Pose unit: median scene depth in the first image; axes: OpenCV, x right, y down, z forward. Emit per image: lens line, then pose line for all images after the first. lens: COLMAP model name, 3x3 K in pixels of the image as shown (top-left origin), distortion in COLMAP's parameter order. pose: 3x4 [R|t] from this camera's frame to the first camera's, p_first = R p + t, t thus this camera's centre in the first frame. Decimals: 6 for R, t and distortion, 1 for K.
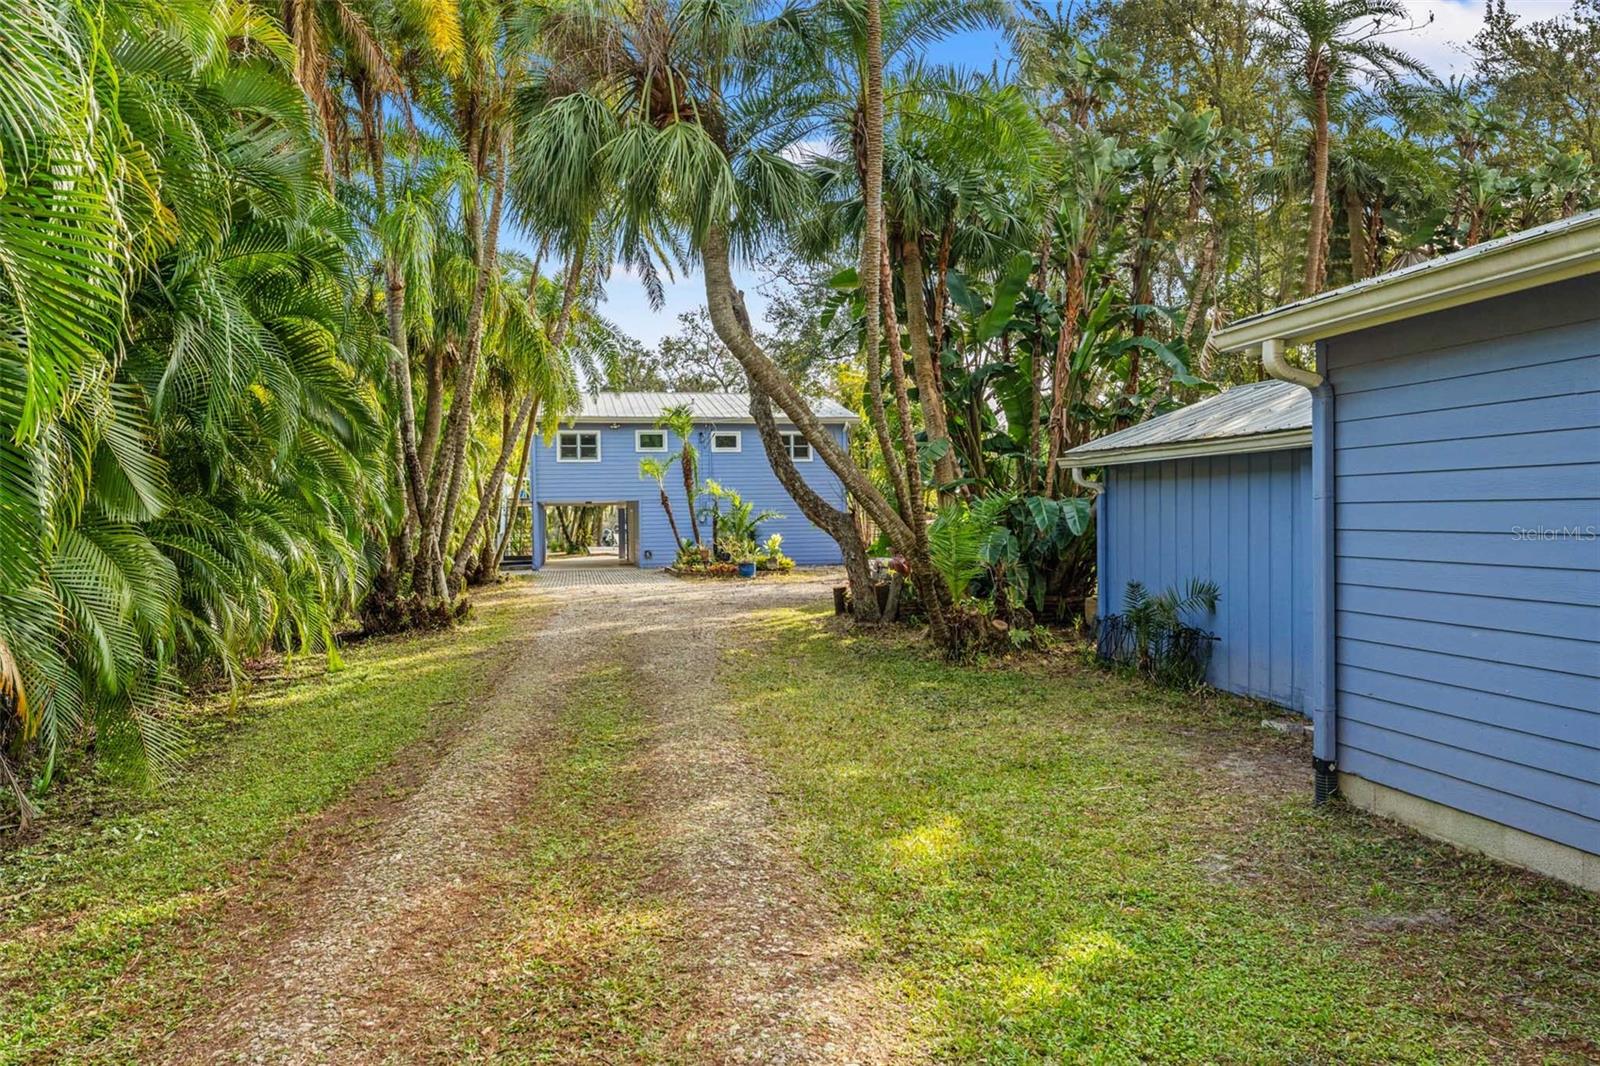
lens RADIAL K [[1105.0, 0, 802.5], [0, 1105.0, 529.2], [0, 0, 1]] dist [-0.004690, -0.000429]
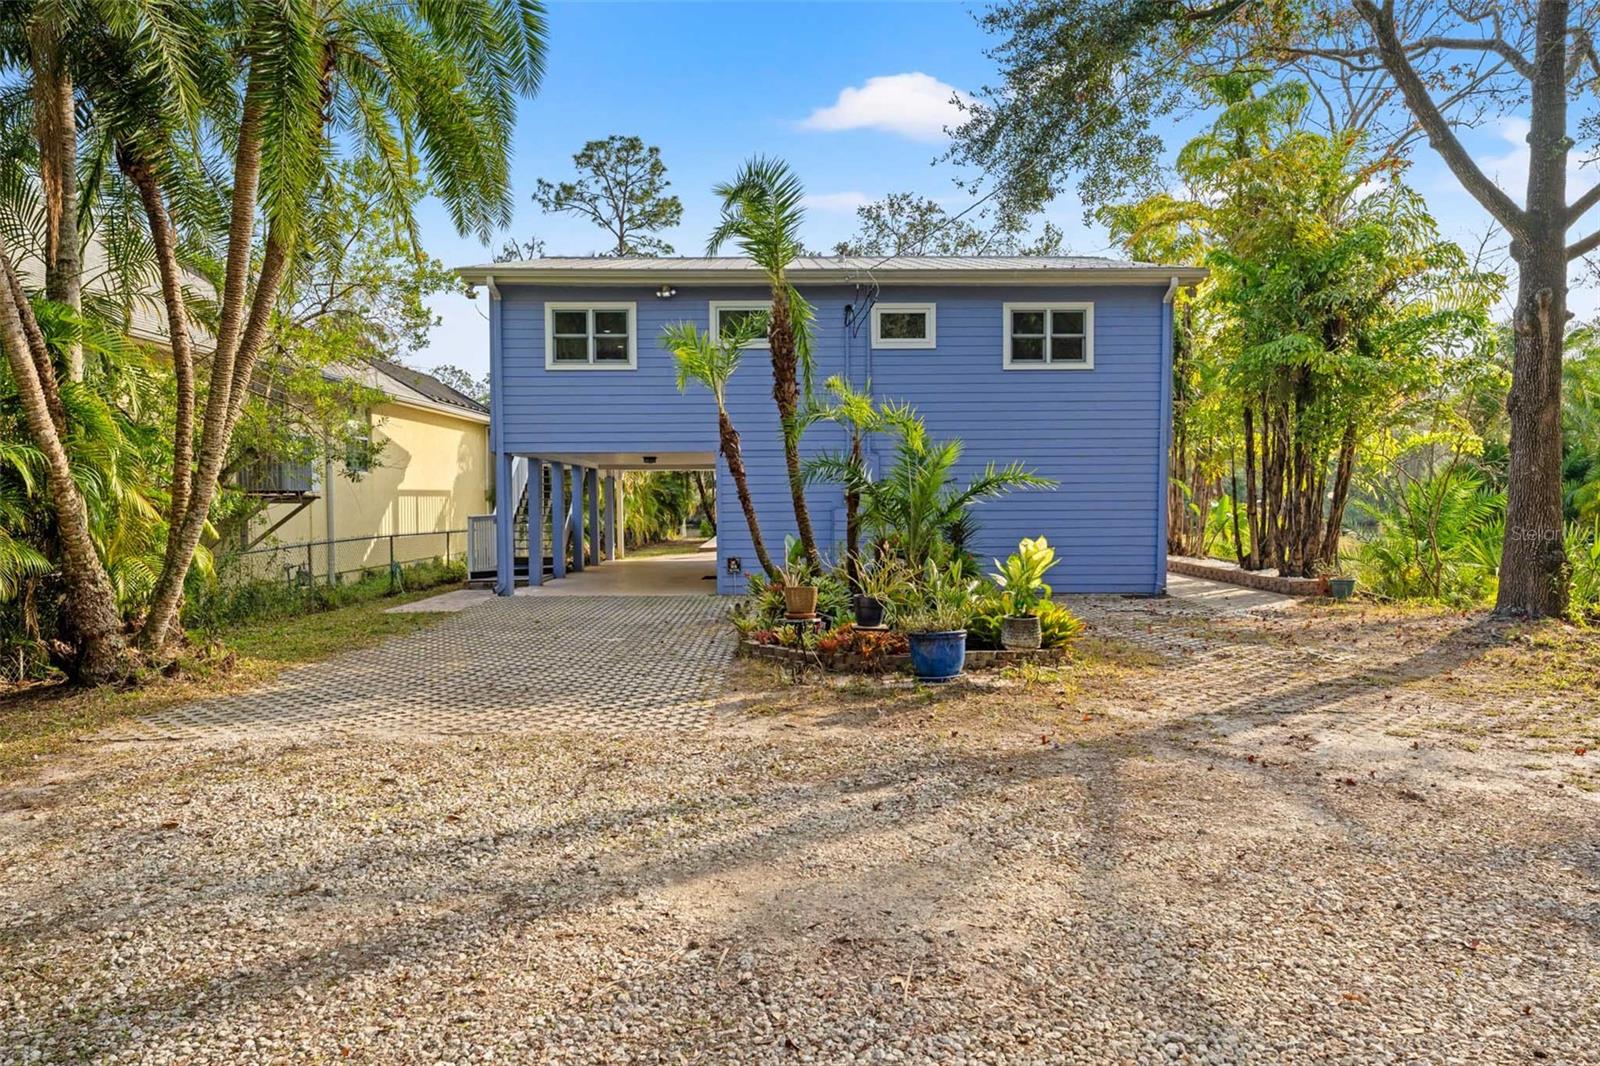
lens RADIAL K [[1105.0, 0, 801.5], [0, 1105.0, 530.4], [0, 0, 1]] dist [-0.004690, -0.000429]
pose [[0.982403, 0.015937, -0.186092, -0.030877], [-0.012462, 0.999726, 0.019833, -0.003022], [0.186357, -0.017165, 0.982332, 0.695407]]
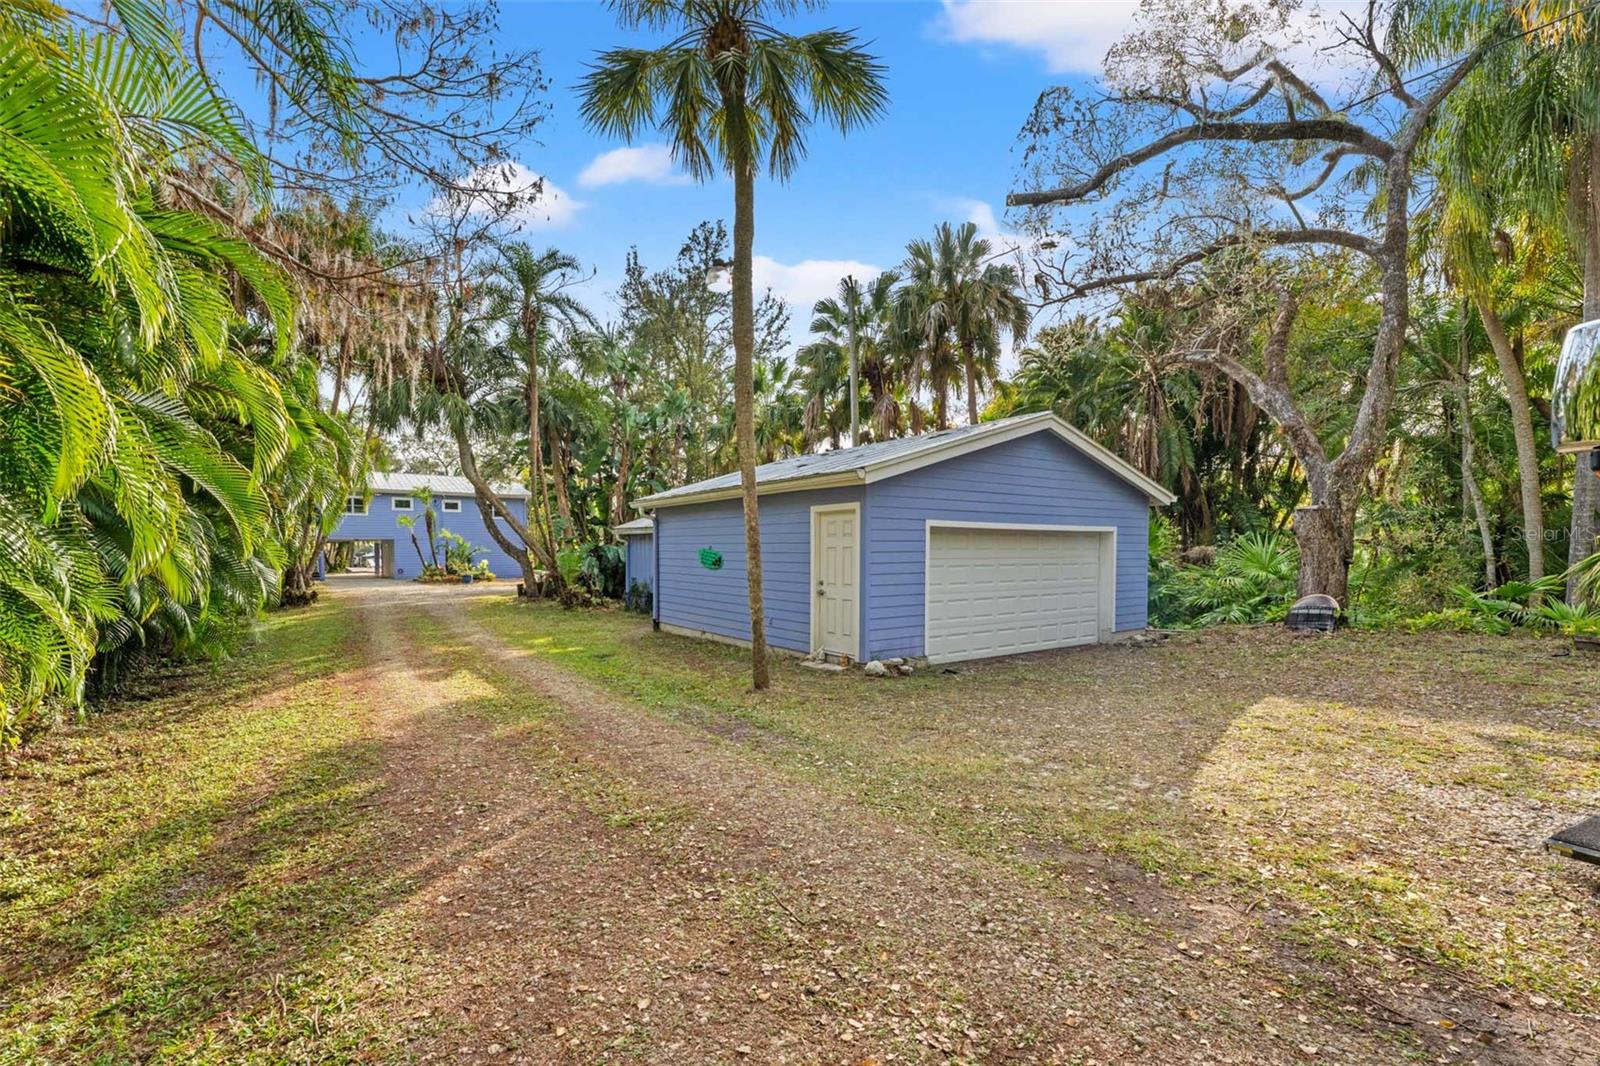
lens RADIAL K [[700.6, 0, 790.0], [0, 700.6, 573.5], [0, 0, 1]] dist [0.001629, 0.000111]
pose [[0.922552, 0.003033, 0.385861, -0.004986], [-0.010647, 0.999788, 0.017598, 0.001377], [-0.385726, -0.020344, 0.922389, -0.274719]]
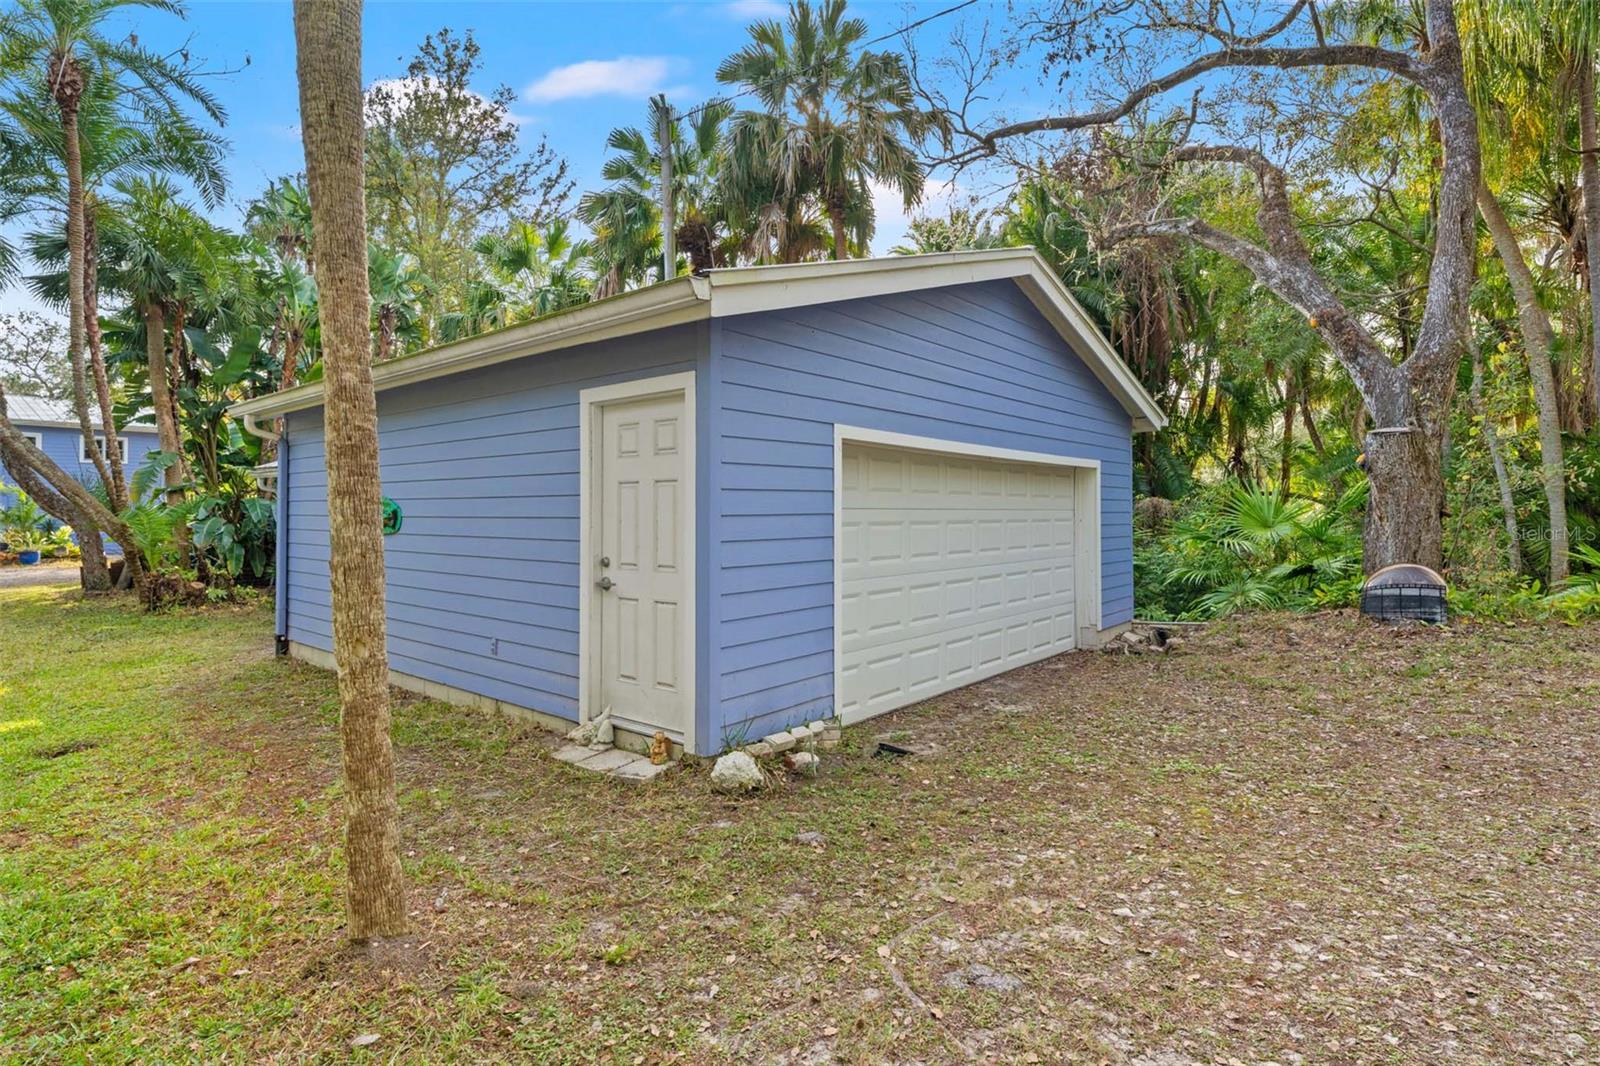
lens RADIAL K [[806.6, 0, 816.2], [0, 806.6, 506.1], [0, 0, 1]] dist [0.000720, -0.001712]
pose [[0.783387, 0.019600, 0.621225, 0.065784], [-0.003247, 0.999618, -0.027444, 0.004151], [-0.621526, 0.019482, 0.783151, -0.135233]]
